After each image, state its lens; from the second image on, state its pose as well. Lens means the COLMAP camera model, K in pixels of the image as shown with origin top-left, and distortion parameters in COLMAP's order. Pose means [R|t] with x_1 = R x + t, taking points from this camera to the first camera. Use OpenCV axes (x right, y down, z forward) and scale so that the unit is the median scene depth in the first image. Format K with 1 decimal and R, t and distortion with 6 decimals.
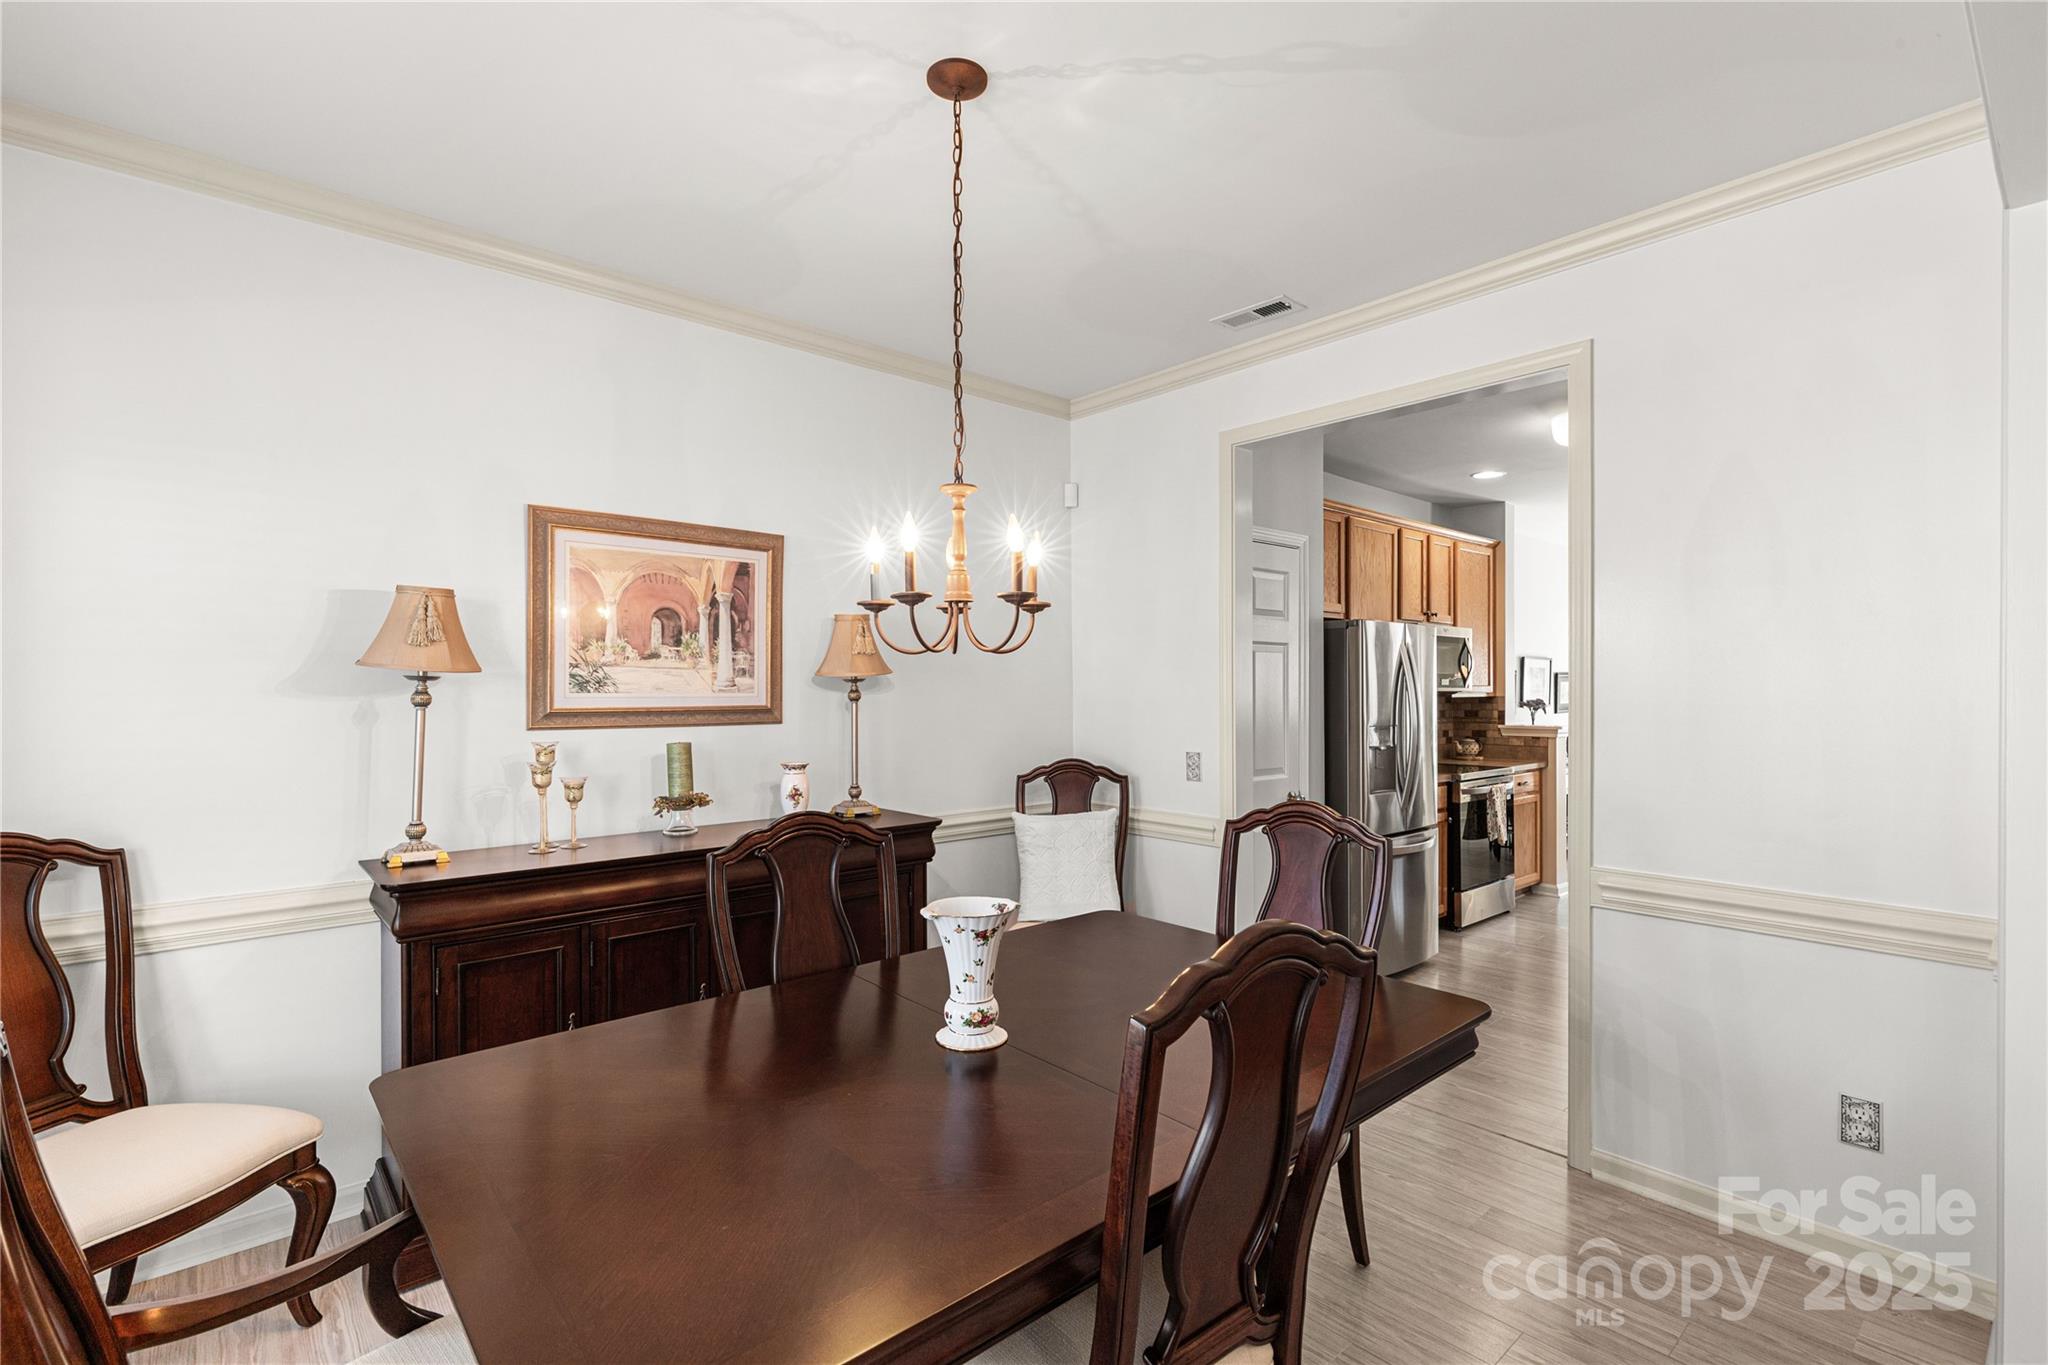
lens RADIAL K [[926.1, 0, 1014.5], [0, 926.1, 699.8], [0, 0, 1]] dist [0.000419, -0.000316]
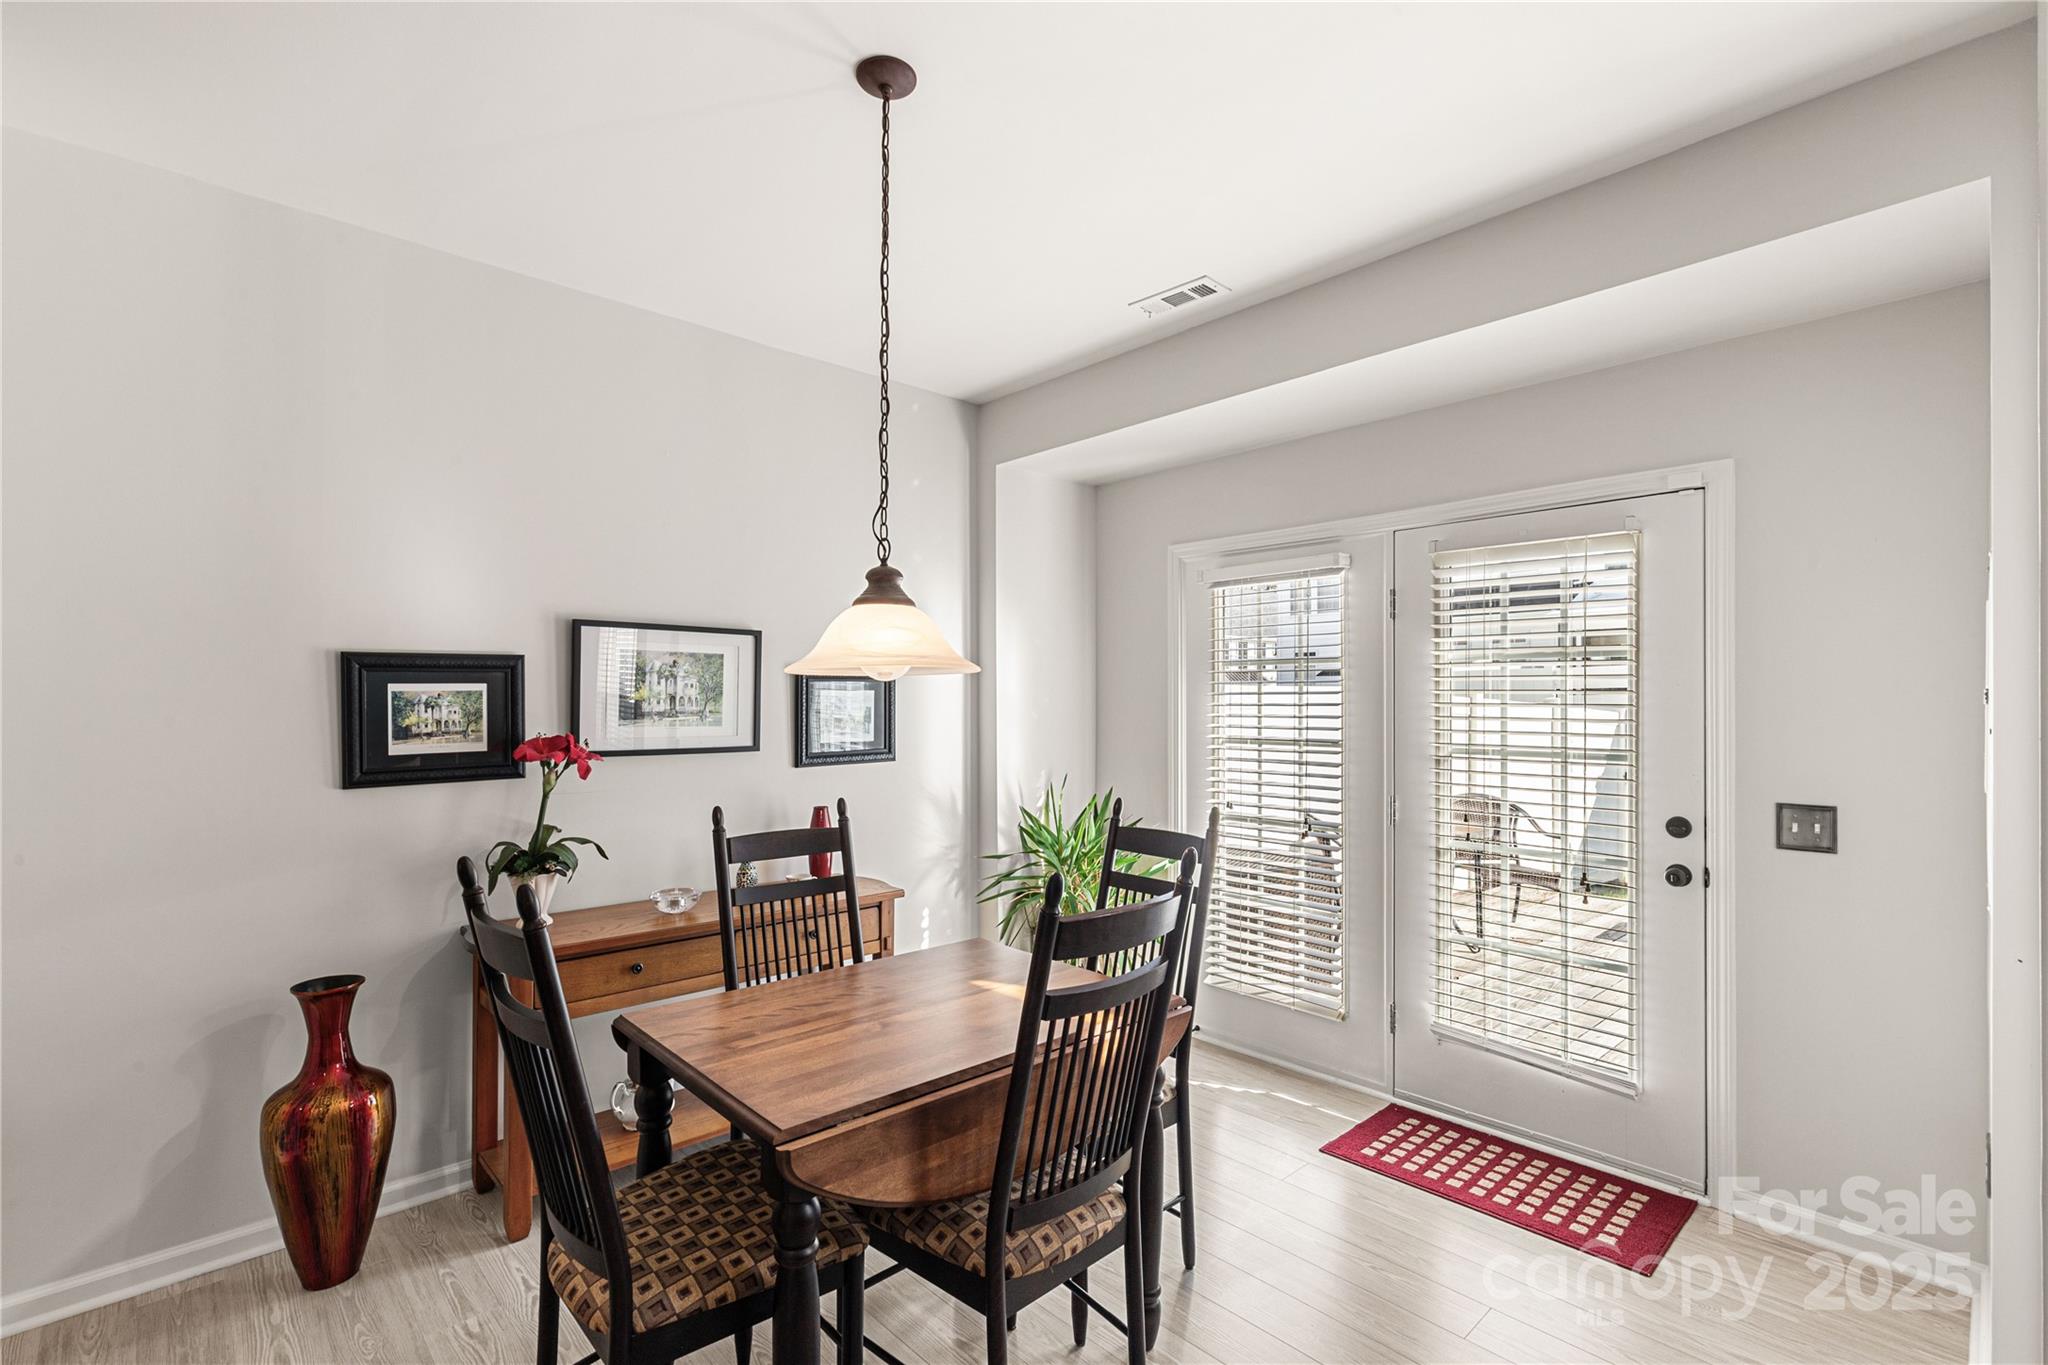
lens RADIAL K [[926.1, 0, 1014.5], [0, 926.1, 699.8], [0, 0, 1]] dist [0.000419, -0.000316]
pose [[0.999346, 0.008167, 0.035235, 1.921263], [-0.007568, 0.999825, -0.017113, -0.026626], [-0.035368, 0.016835, 0.999233, 1.694636]]
